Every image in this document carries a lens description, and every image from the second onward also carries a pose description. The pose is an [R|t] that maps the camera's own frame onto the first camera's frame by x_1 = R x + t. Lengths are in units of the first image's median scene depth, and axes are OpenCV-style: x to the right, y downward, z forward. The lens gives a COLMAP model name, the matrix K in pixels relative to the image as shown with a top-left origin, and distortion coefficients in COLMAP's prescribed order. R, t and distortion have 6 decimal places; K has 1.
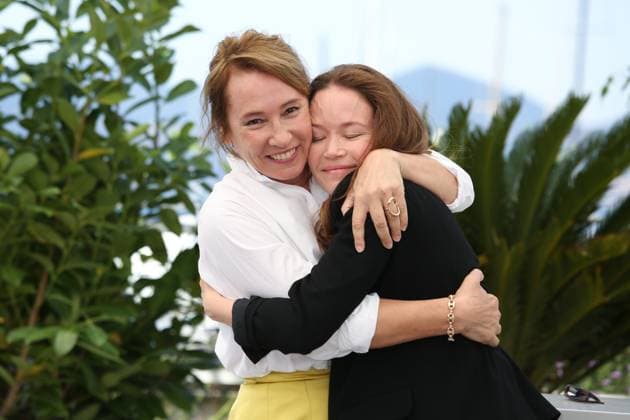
lens RADIAL K [[4599.0, 0, 247.1], [0, 4599.0, 172.3], [0, 0, 1]] dist [6.155252, -385.500905]
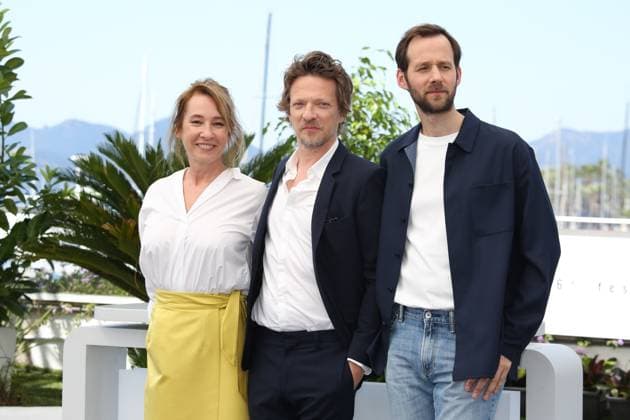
lens RADIAL K [[3112.5, 0, 315.0], [0, 3112.5, 210.0], [0, 0, 1]] dist [-0.172715, 23.062480]
pose [[0.995752, 0.004972, 0.091941, -0.010495], [-0.005743, 0.999951, 0.008124, 0.002187], [-0.091896, -0.008618, 0.995731, -0.146793]]
